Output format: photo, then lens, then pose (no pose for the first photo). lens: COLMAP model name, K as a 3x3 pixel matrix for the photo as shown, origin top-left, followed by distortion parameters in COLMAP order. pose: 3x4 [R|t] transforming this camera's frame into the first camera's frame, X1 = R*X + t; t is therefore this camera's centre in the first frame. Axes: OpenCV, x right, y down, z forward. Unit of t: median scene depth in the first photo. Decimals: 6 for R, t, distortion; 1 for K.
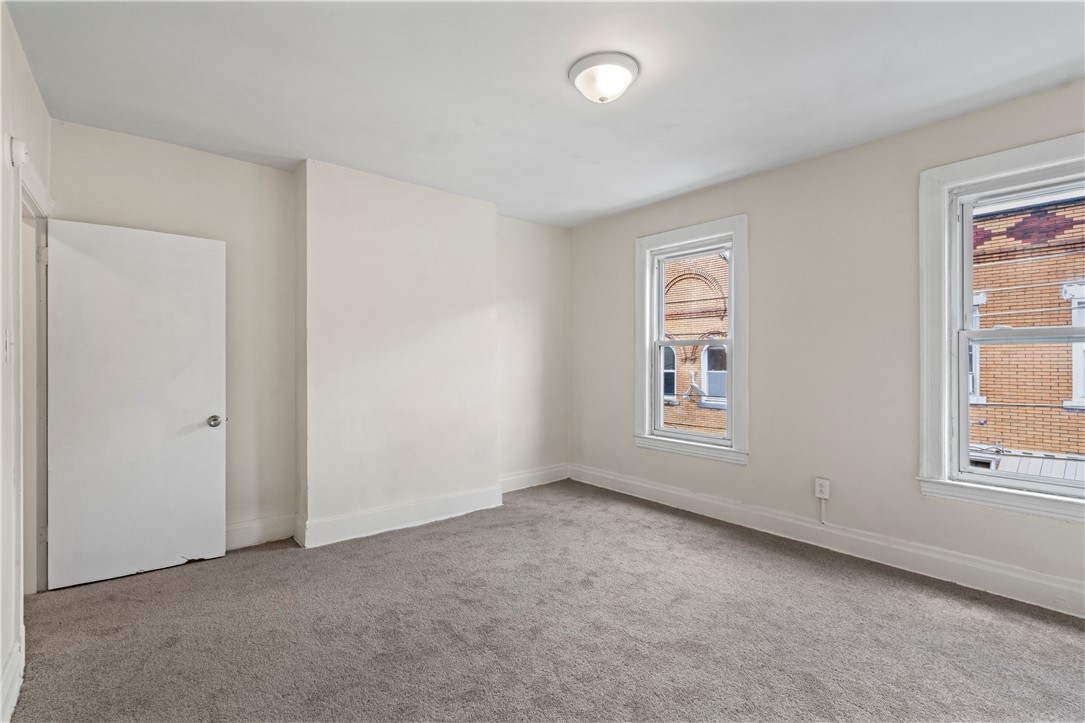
lens RADIAL K [[498.8, 0, 537.1], [0, 498.8, 363.0], [0, 0, 1]] dist [-0.004733, 0.002405]
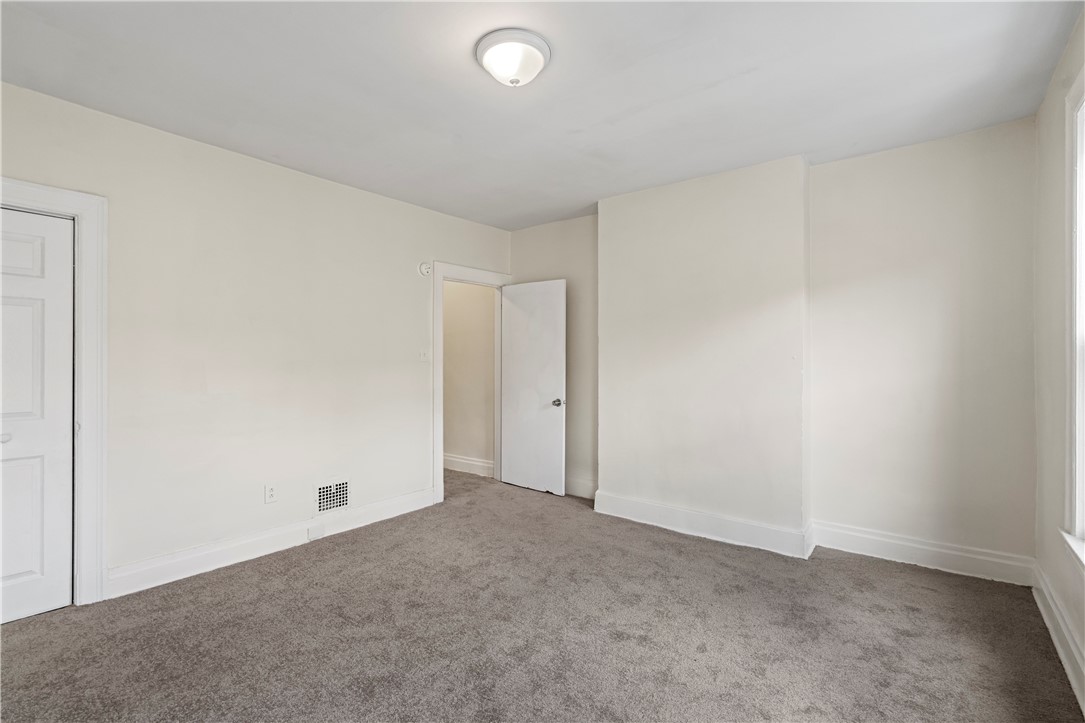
lens RADIAL K [[498.8, 0, 546.4], [0, 498.8, 363.6], [0, 0, 1]] dist [-0.004733, 0.002405]
pose [[0.210230, 0.008124, -0.977618, 0.690471], [-0.009347, 0.999936, 0.006300, -0.006568], [0.977607, 0.007813, 0.210293, 0.571317]]
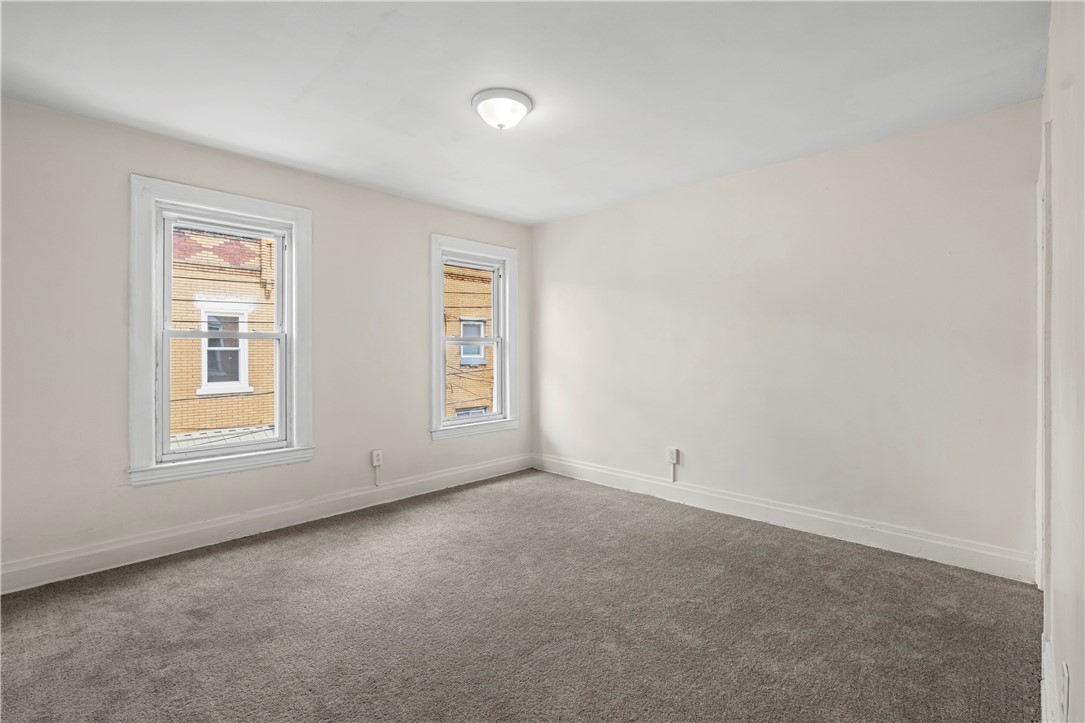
lens RADIAL K [[498.8, 0, 544.4], [0, 498.8, 357.0], [0, 0, 1]] dist [-0.004733, 0.002405]
pose [[-0.129692, -0.004965, 0.991542, -0.670413], [0.013286, 0.999889, 0.006745, -0.003066], [-0.991465, 0.014049, -0.129611, 0.694304]]
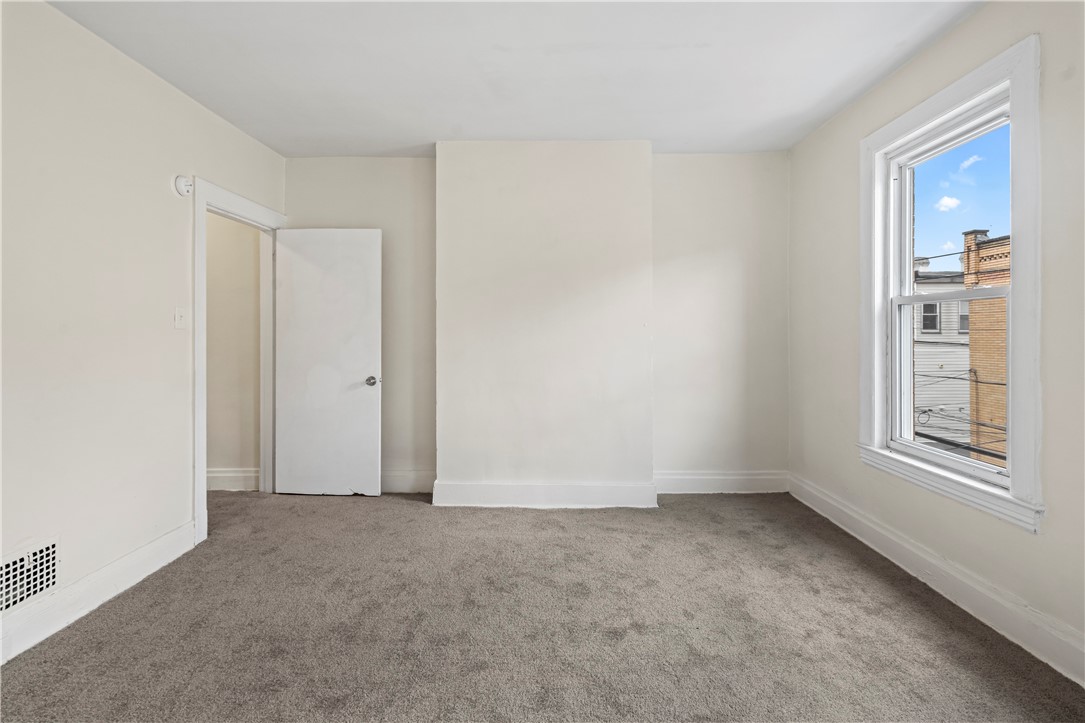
lens RADIAL K [[498.8, 0, 541.6], [0, 498.8, 342.7], [0, 0, 1]] dist [-0.004733, 0.002405]
pose [[0.761636, 0.006879, -0.647968, 0.382208], [-0.005090, 0.999976, 0.004634, 0.014279], [0.647985, -0.000231, 0.761653, 0.308939]]
